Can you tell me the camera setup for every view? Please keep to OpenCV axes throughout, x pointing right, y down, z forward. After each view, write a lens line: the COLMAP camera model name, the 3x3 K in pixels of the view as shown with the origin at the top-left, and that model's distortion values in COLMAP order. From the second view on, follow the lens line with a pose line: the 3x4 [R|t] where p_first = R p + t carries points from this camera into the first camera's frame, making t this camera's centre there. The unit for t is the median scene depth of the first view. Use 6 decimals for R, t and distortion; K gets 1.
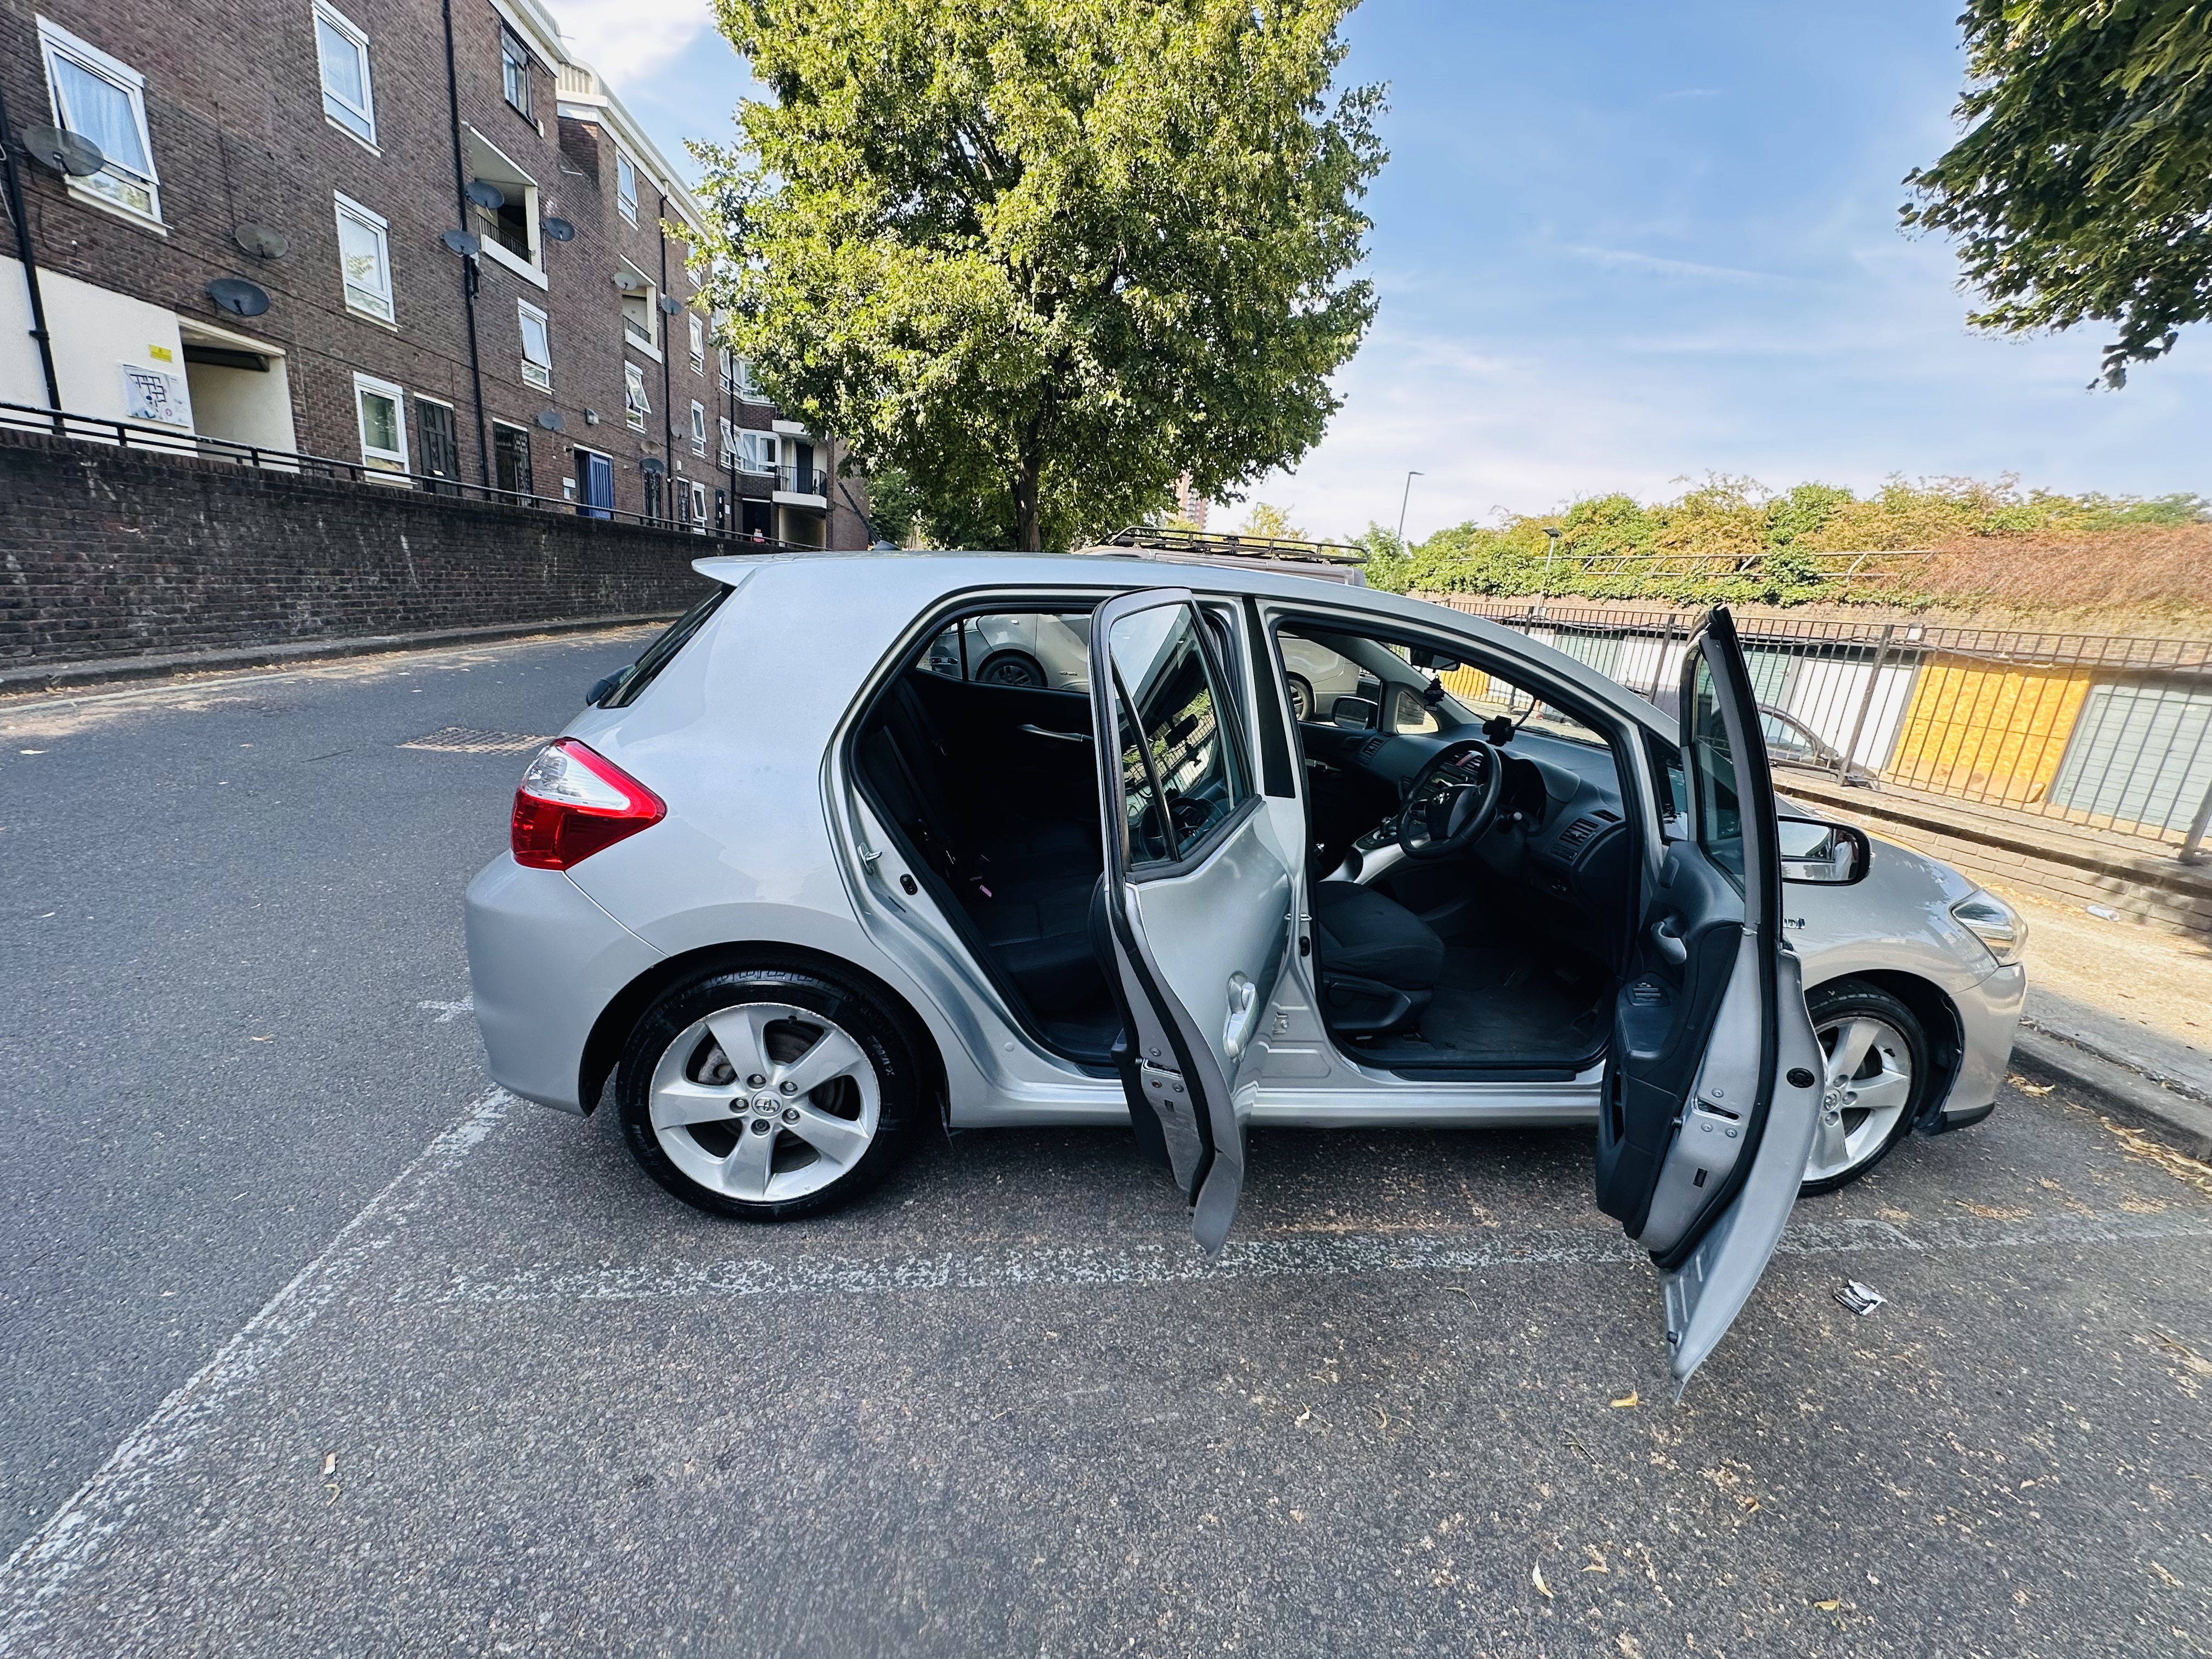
lens RADIAL K [[888.9, 0, 1106.2], [0, 888.9, 833.2], [0, 0, 1]] dist [0.001989, -0.000766]
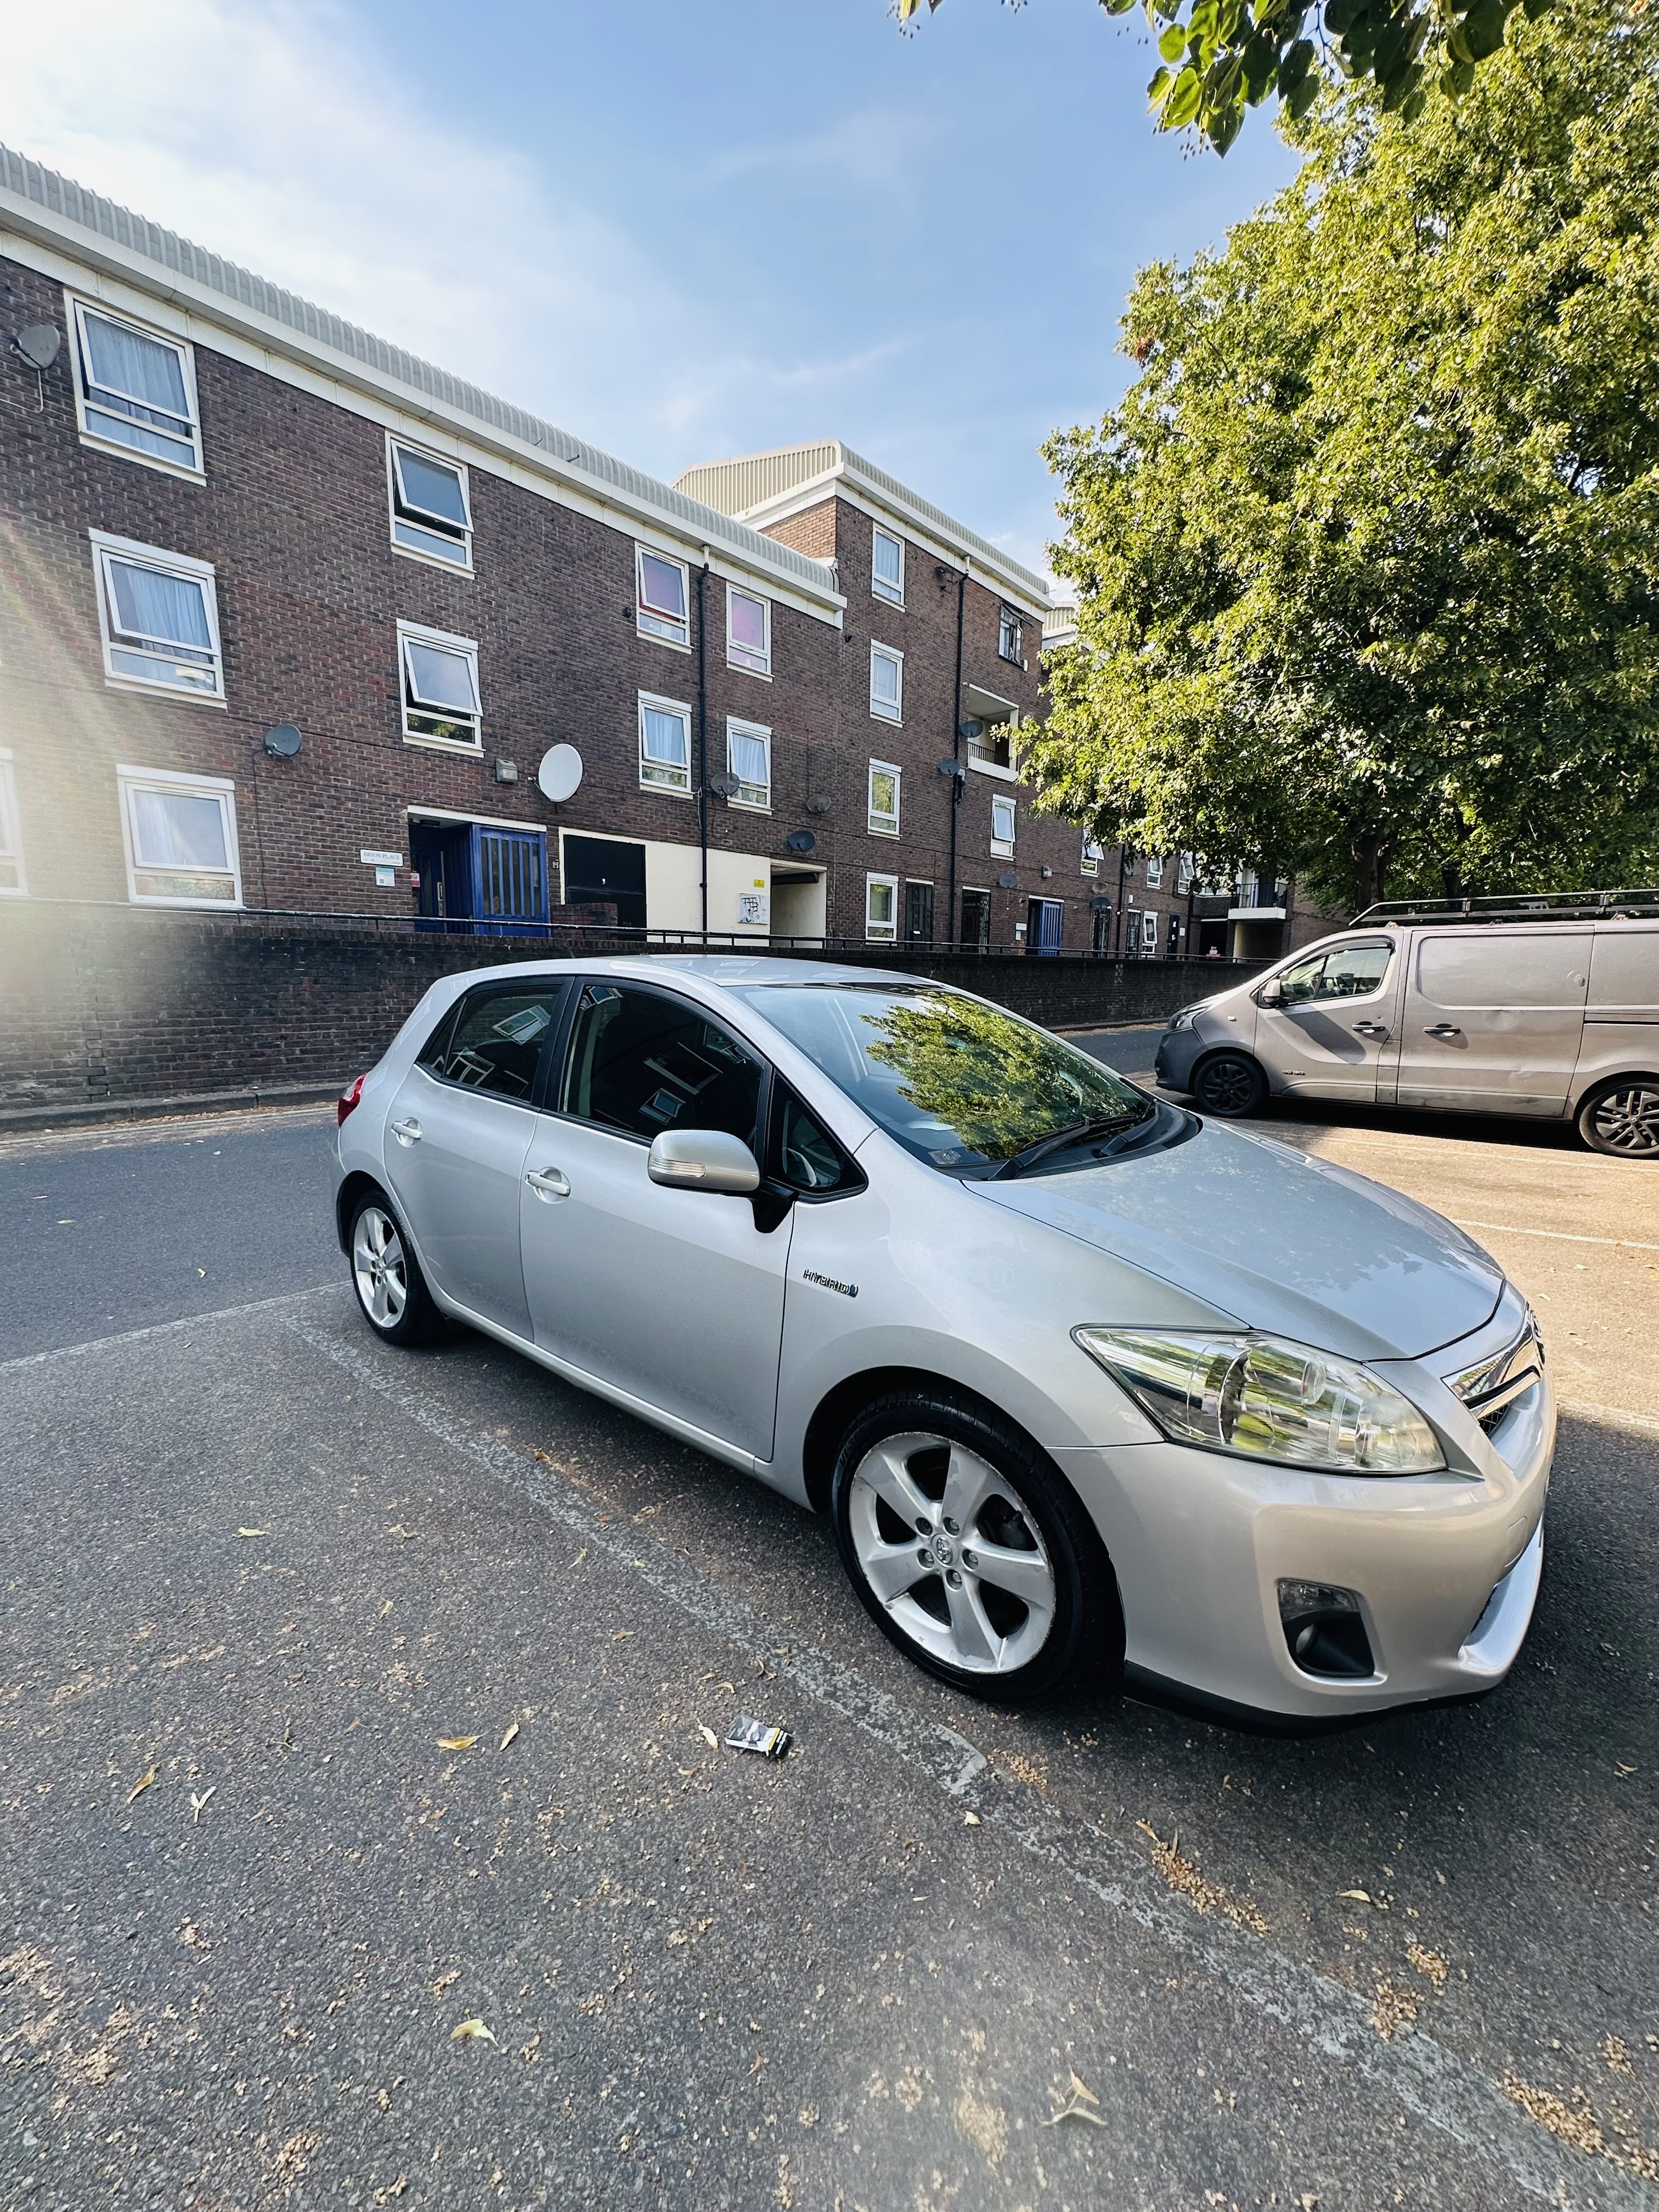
lens RADIAL K [[888.9, 0, 823.1], [0, 888.9, 1112.0], [0, 0, 1]] dist [0.001989, -0.000766]
pose [[0.658567, 0.036180, -0.751652, 0.245432], [-0.149688, 0.985182, -0.083730, 0.001522], [0.737484, 0.167656, 0.654224, 0.066979]]
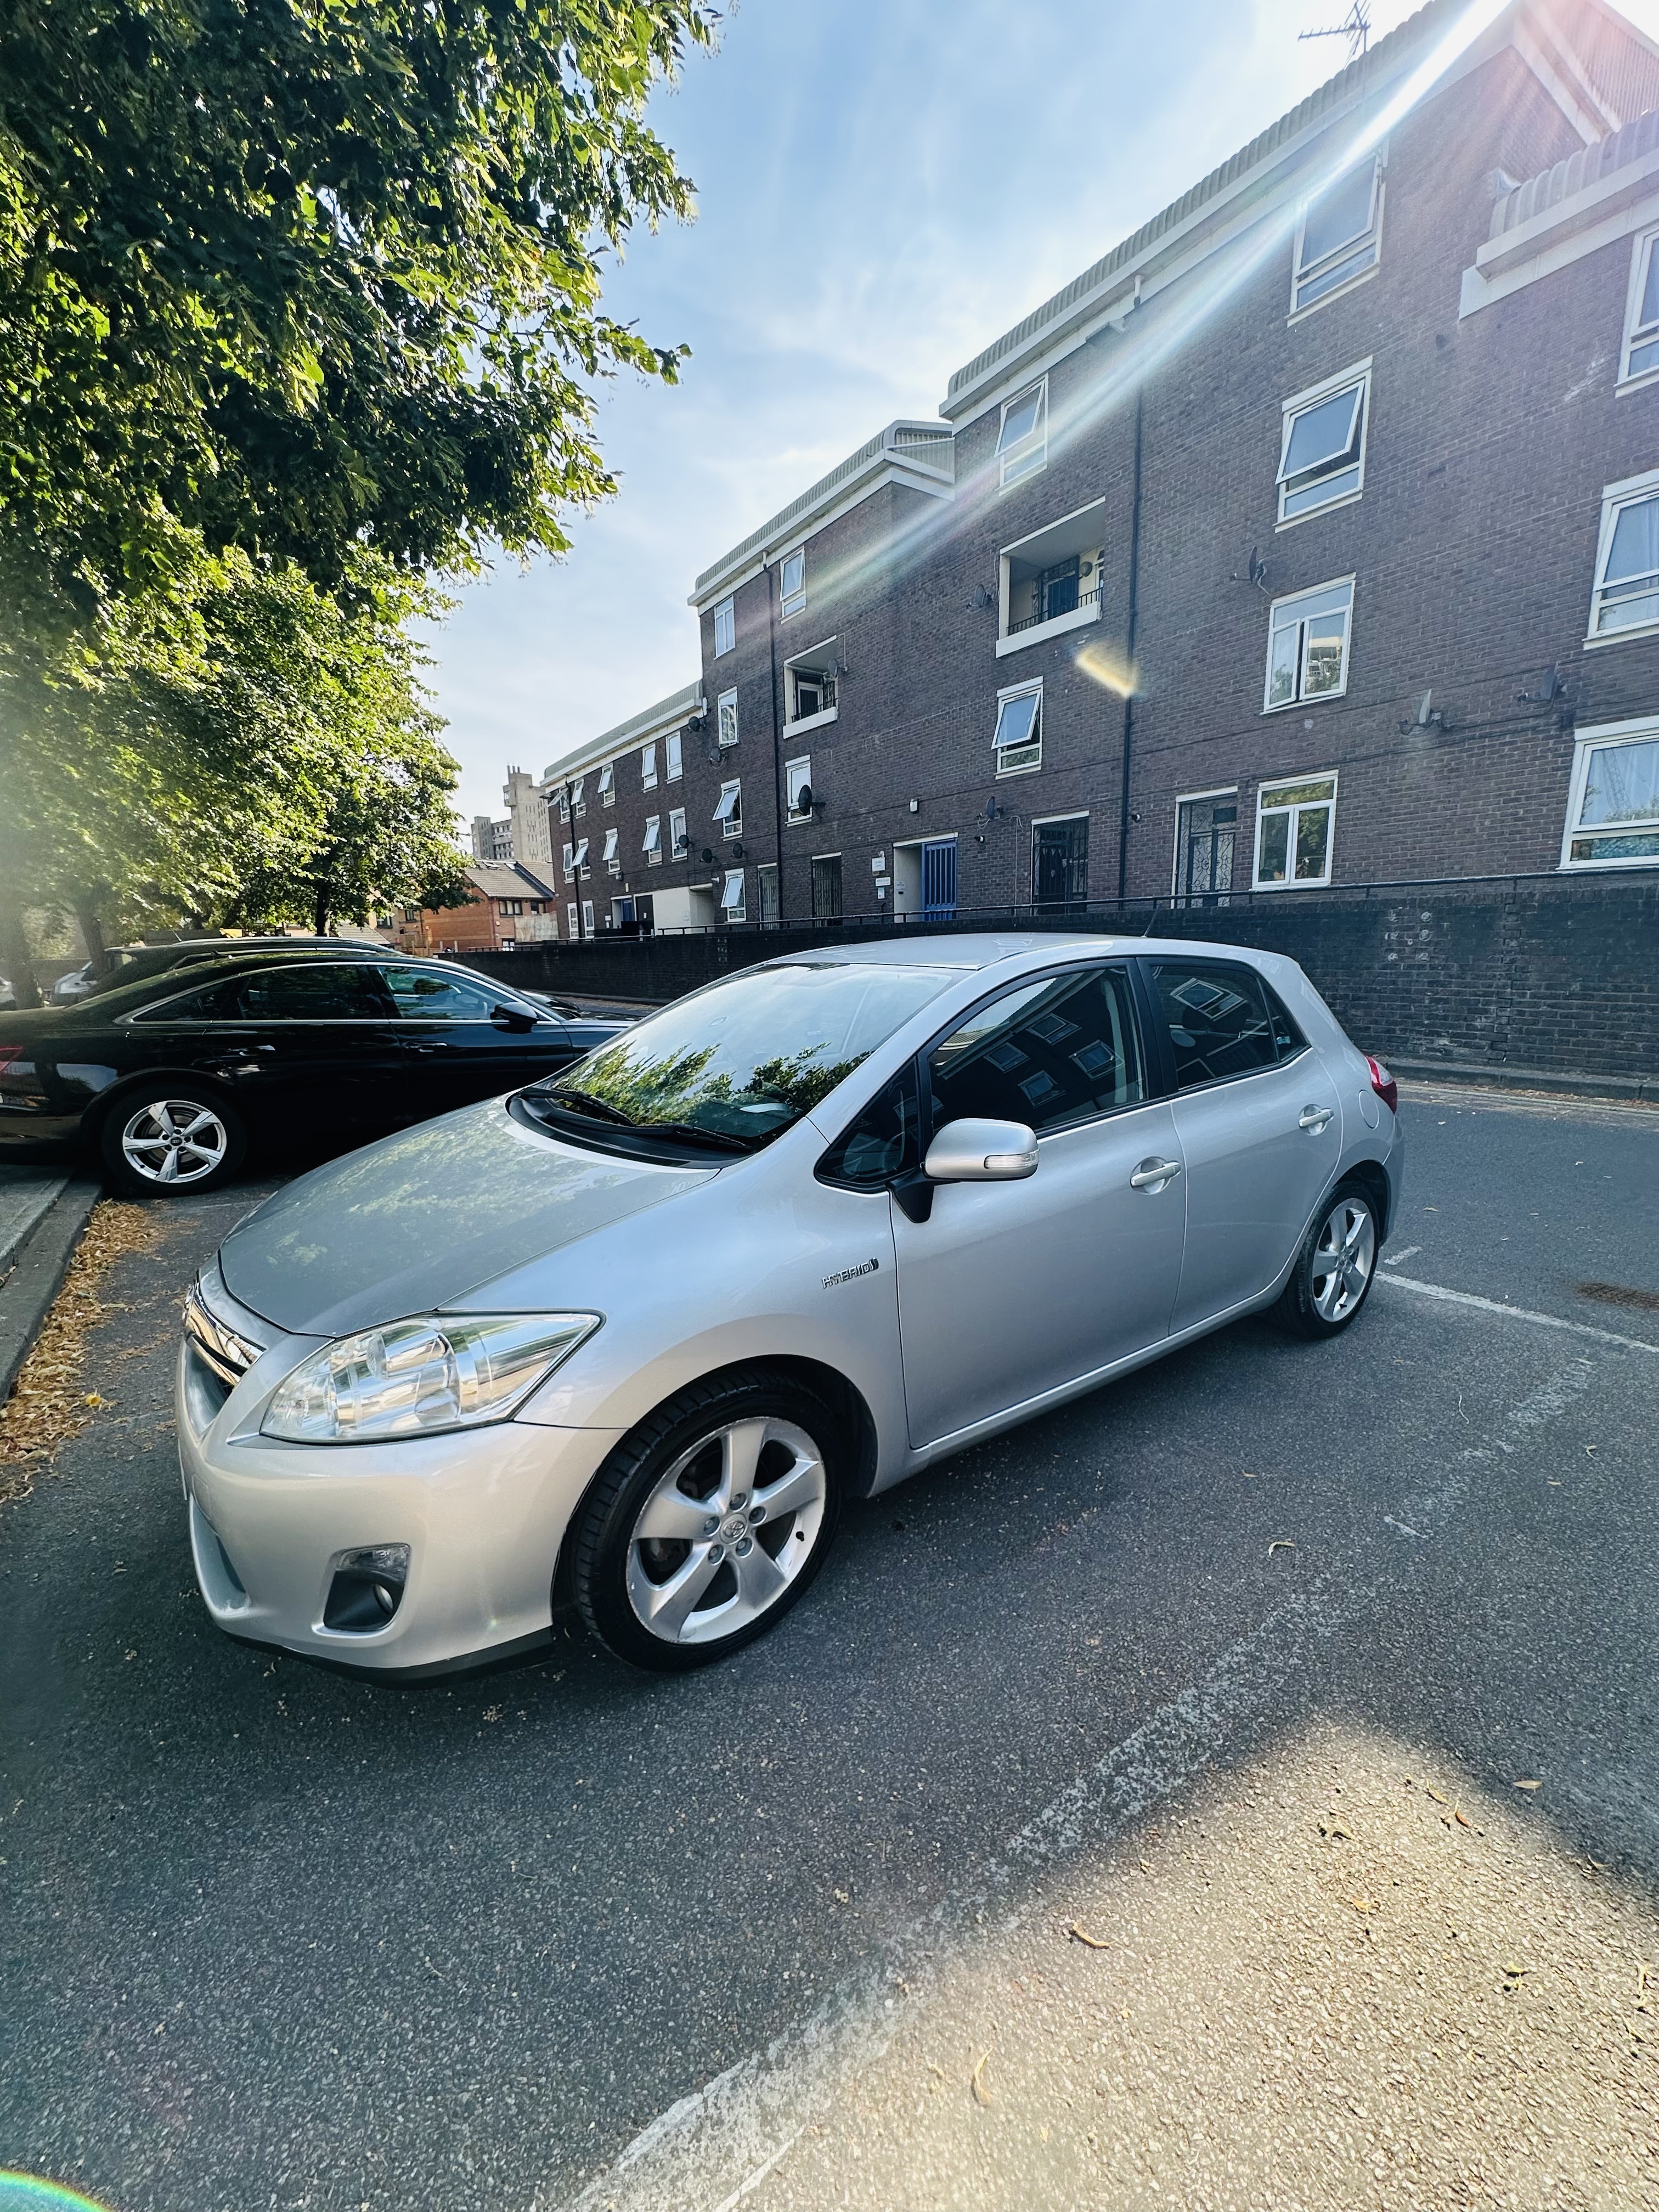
lens RADIAL K [[888.9, 0, 816.5], [0, 888.9, 1107.9], [0, 0, 1]] dist [0.001989, -0.000766]
pose [[-0.888395, 0.009997, -0.458971, 0.196653], [-0.179630, 0.912483, 0.367571, -0.104205], [0.422478, 0.408993, -0.808849, 0.428333]]
